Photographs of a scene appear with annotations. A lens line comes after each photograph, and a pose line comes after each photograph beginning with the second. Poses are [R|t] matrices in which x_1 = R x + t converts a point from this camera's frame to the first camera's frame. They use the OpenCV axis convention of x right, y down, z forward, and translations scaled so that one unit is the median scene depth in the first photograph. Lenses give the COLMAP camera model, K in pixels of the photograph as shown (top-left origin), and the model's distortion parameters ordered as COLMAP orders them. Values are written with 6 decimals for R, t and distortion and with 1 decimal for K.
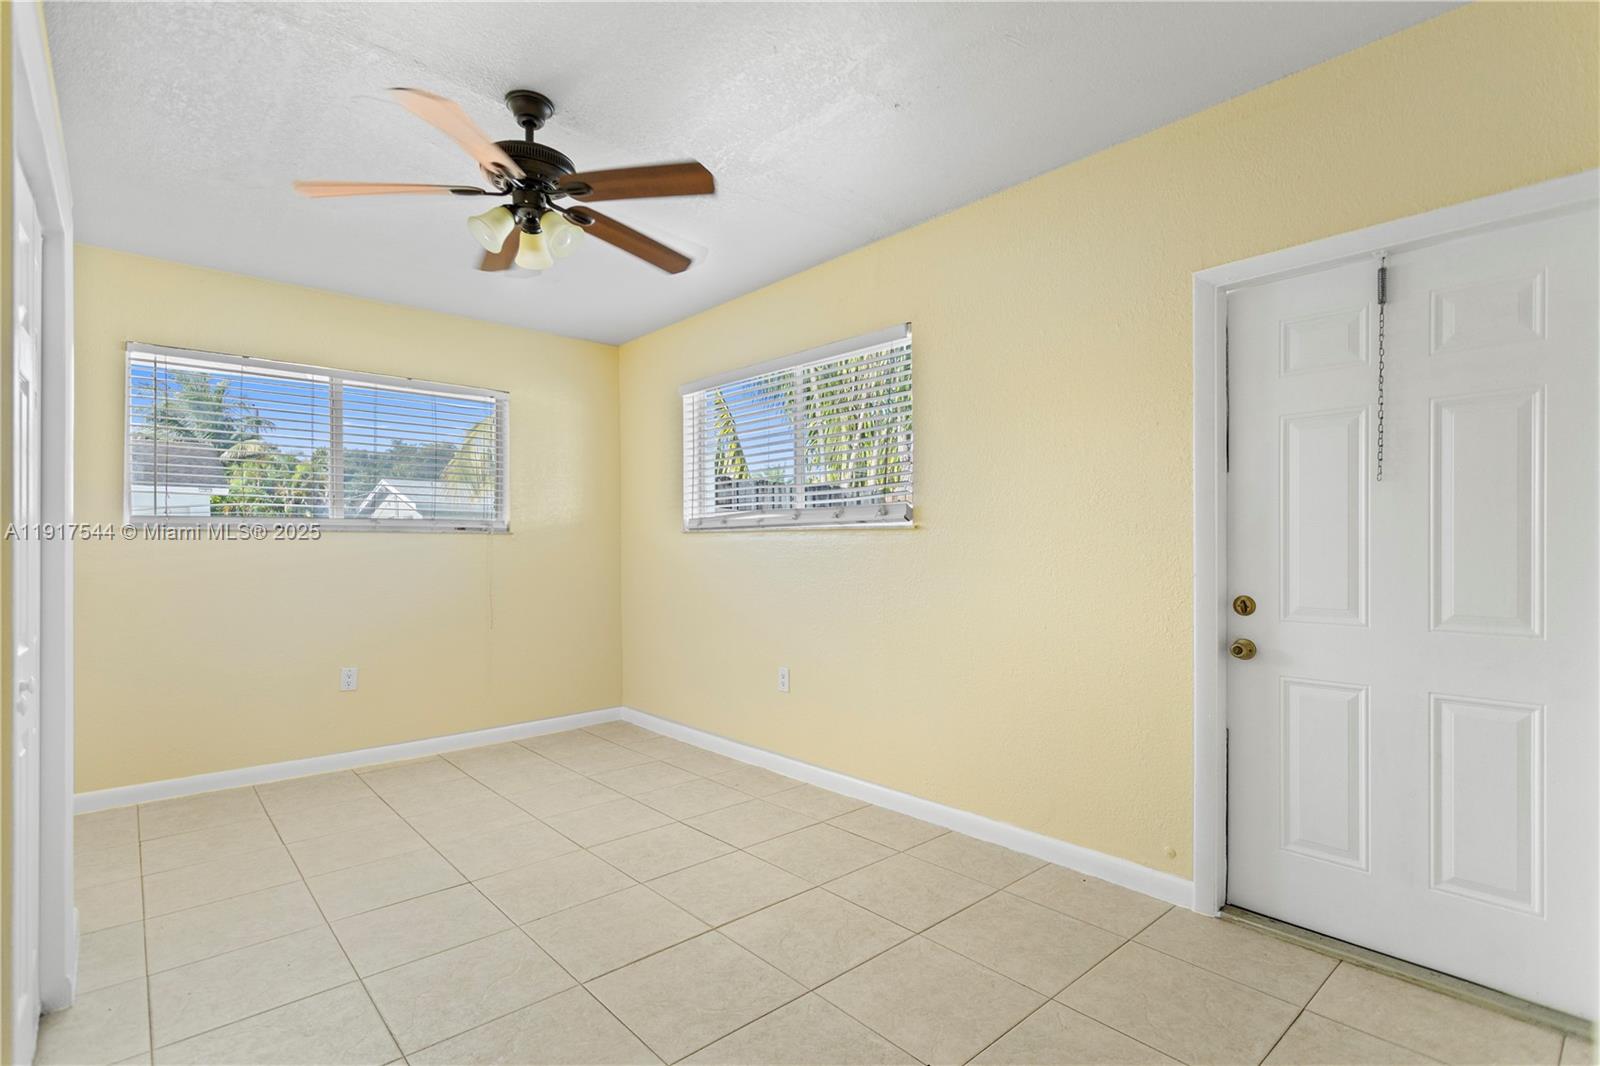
lens RADIAL K [[764.7, 0, 797.0], [0, 764.7, 536.1], [0, 0, 1]] dist [0.000965, 0.000394]
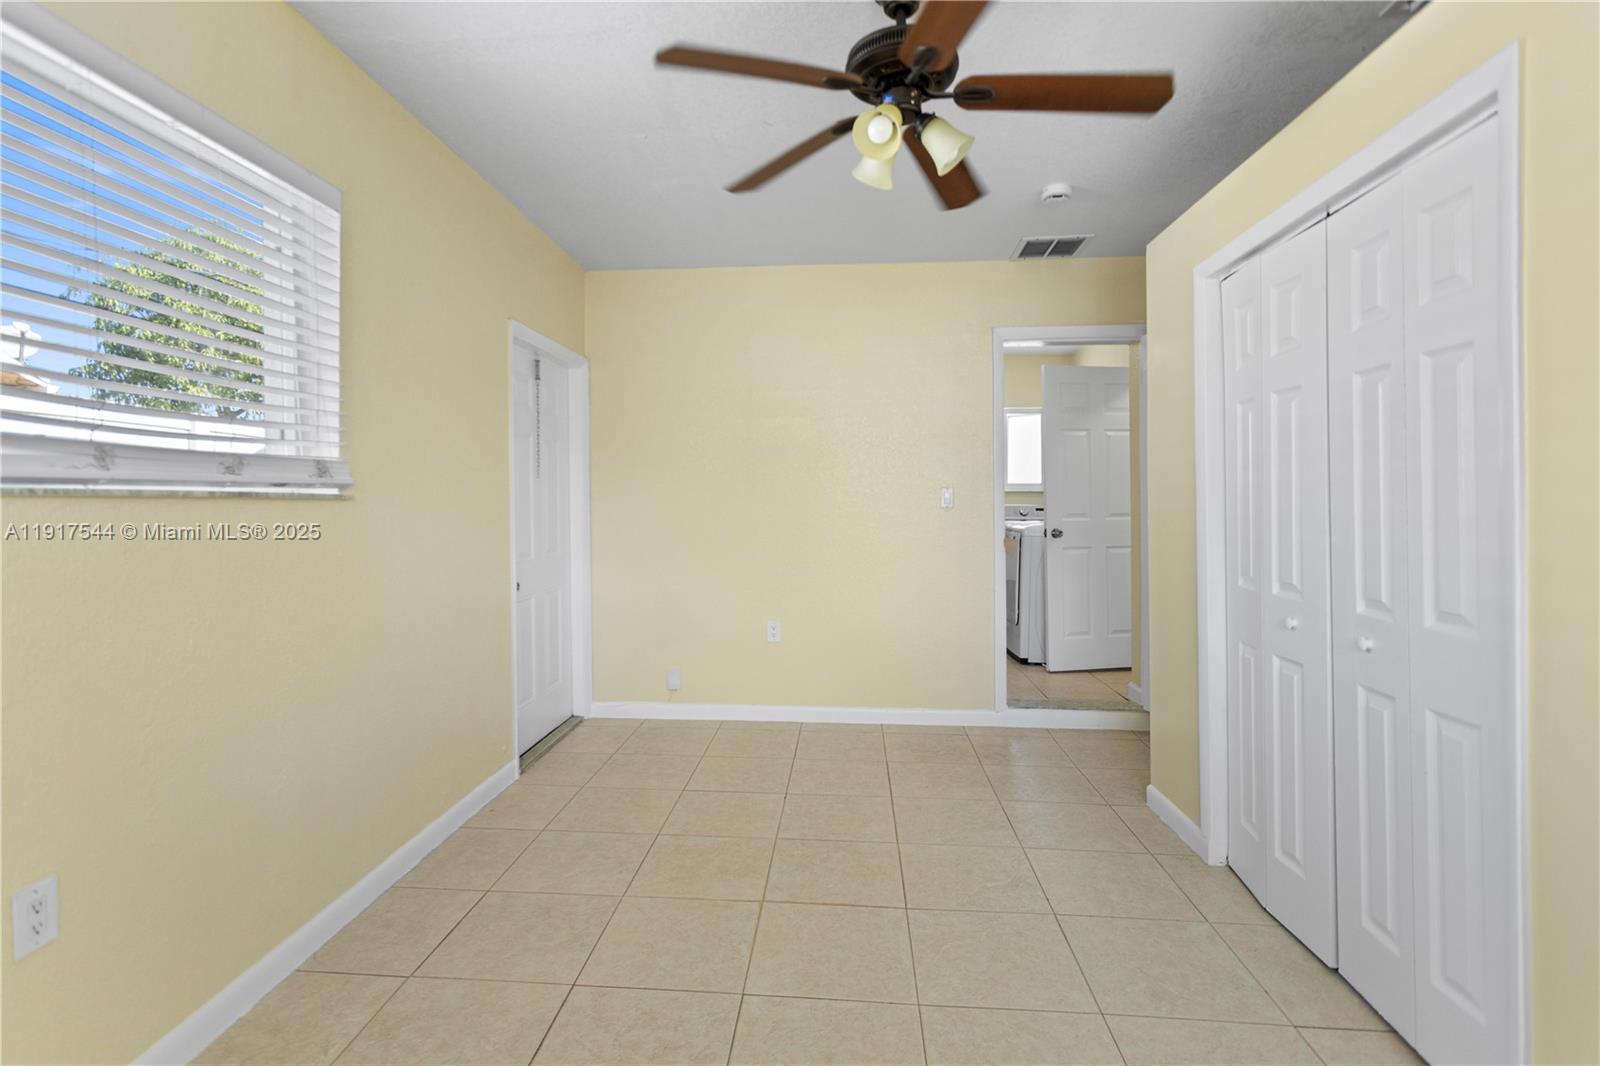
lens RADIAL K [[767.0, 0, 772.6], [0, 767.0, 501.6], [0, 0, 1]] dist [0.001987, 0.000331]
pose [[-0.678406, 0.004939, 0.734670, -0.587992], [-0.001788, 0.999963, -0.008373, -0.002541], [-0.734685, -0.006994, -0.678373, 1.146807]]
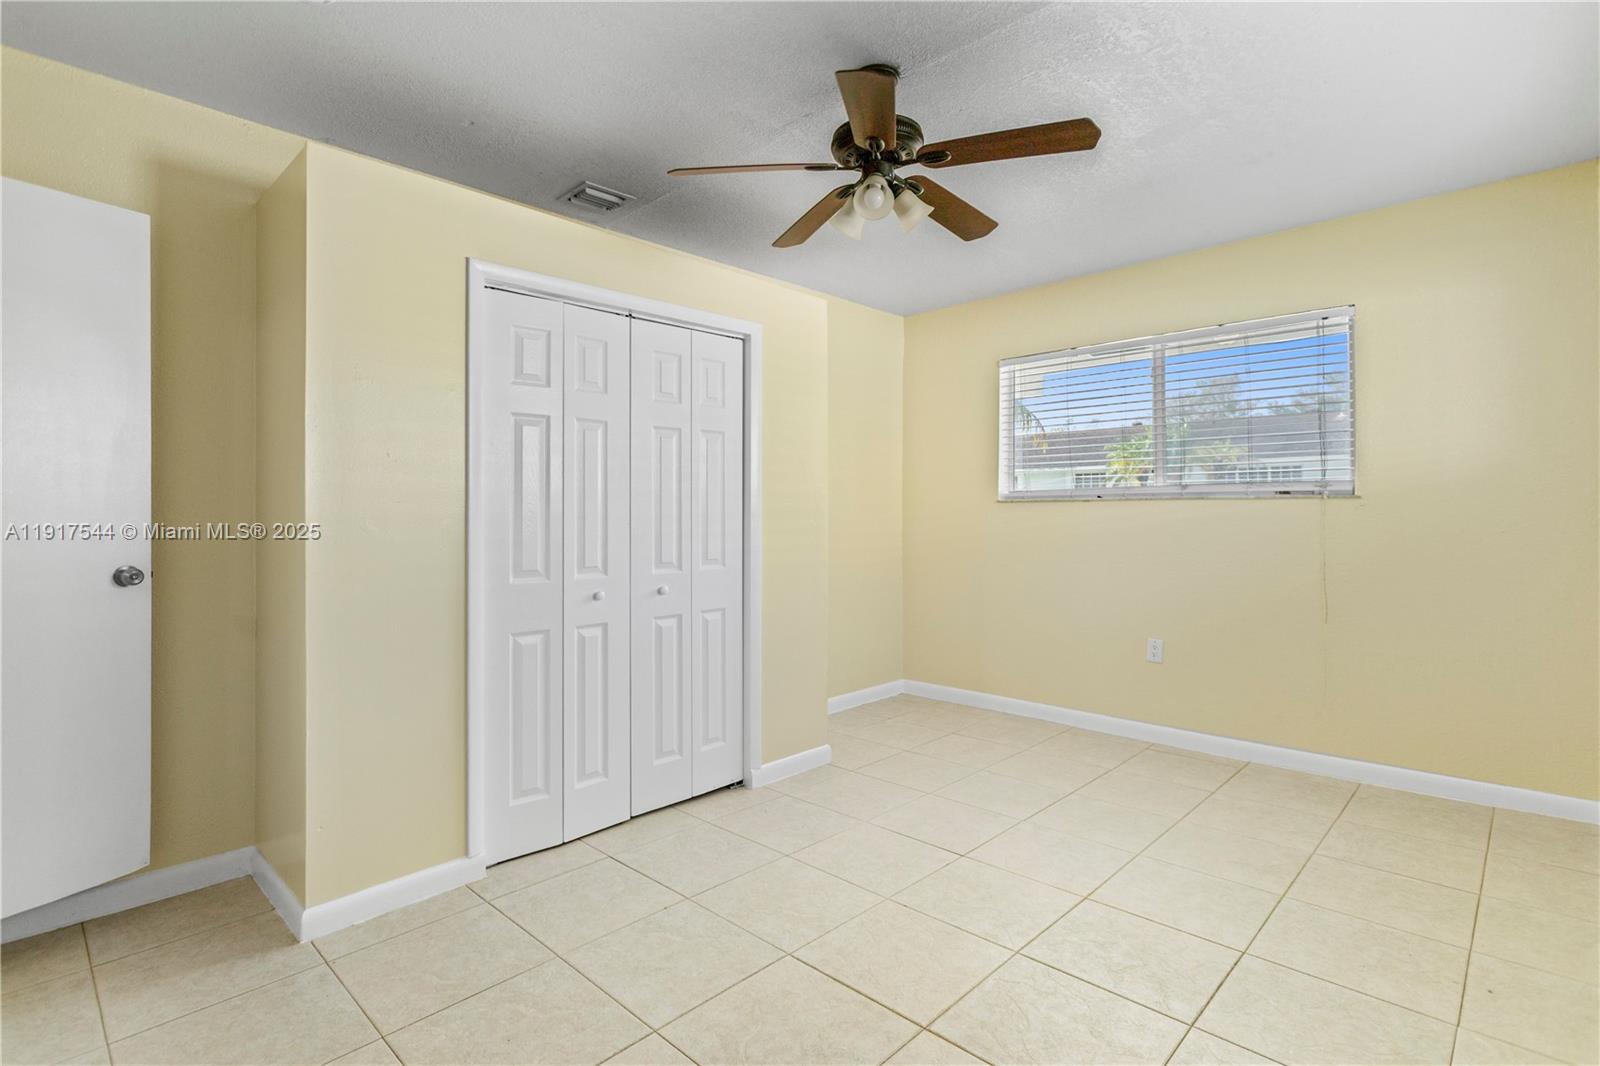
lens RADIAL K [[770.4, 0, 792.0], [0, 770.4, 527.1], [0, 0, 1]] dist [0.003966, 0.000684]
pose [[0.072081, 0.018594, -0.997225, 0.431707], [0.017172, 0.999655, 0.019880, 0.001822], [0.997251, -0.018557, 0.071737, 0.563471]]
